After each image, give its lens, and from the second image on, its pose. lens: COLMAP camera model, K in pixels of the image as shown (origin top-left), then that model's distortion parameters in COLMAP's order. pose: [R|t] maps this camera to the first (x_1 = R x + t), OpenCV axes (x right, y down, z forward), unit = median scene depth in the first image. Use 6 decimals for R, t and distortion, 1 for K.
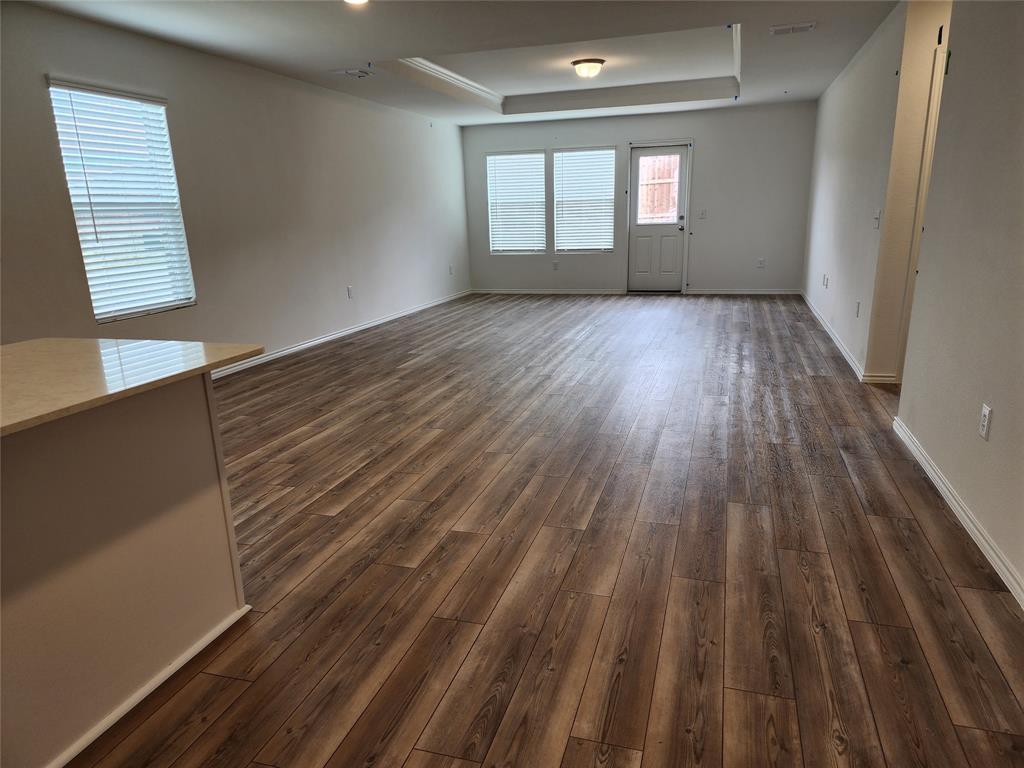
lens RADIAL K [[672.9, 0, 512.0], [0, 672.9, 384.0], [0, 0, 1]] dist [0.093400, -0.057665]
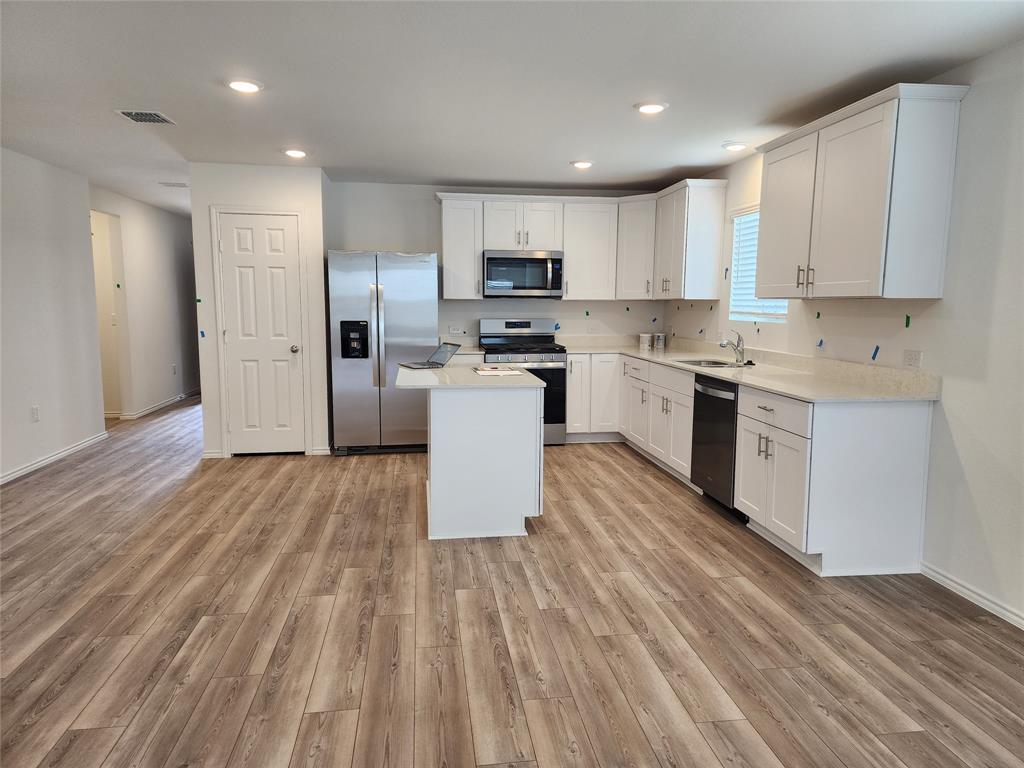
lens RADIAL K [[672.9, 0, 512.0], [0, 672.9, 384.0], [0, 0, 1]] dist [0.093400, -0.057665]
pose [[-0.901532, 0.077717, -0.425676, 0.100038], [-0.088611, 0.929734, 0.357411, -0.539424], [0.423542, 0.359936, -0.831299, 1.926850]]
